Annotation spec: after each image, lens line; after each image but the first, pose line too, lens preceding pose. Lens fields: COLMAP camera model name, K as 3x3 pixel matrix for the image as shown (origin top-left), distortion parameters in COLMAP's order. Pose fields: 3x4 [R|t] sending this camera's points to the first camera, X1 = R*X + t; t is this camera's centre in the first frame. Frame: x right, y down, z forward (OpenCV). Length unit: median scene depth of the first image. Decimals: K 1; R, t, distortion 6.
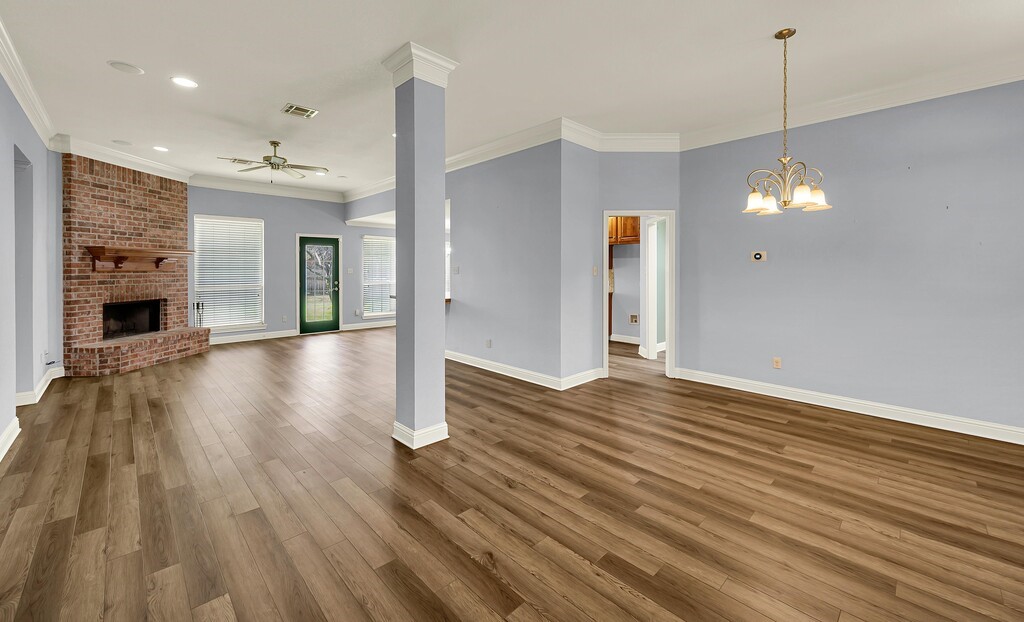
lens RADIAL K [[403.5, 0, 507.6], [0, 403.5, 271.1], [0, 0, 1]] dist [-0.000765, -0.001350]
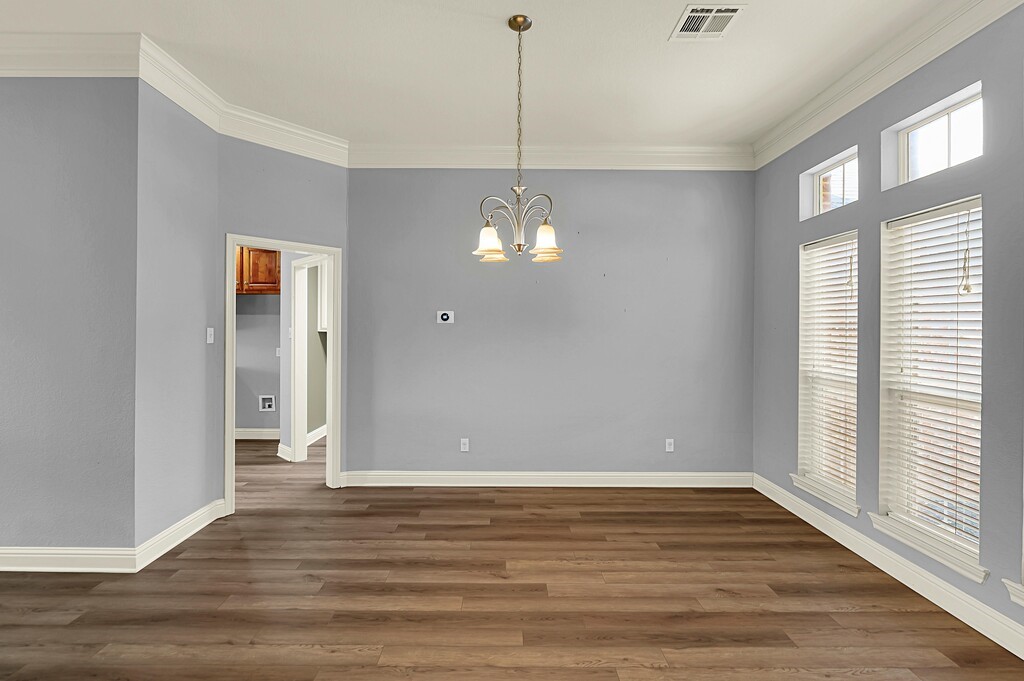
lens RADIAL K [[434.5, 0, 488.1], [0, 434.5, 330.7], [0, 0, 1]] dist [-0.007935, 0.000140]
pose [[0.679661, 0.003526, 0.733518, 0.031818], [-0.002475, 0.999994, -0.002514, -0.005978], [-0.733522, -0.000107, 0.679665, 0.279149]]
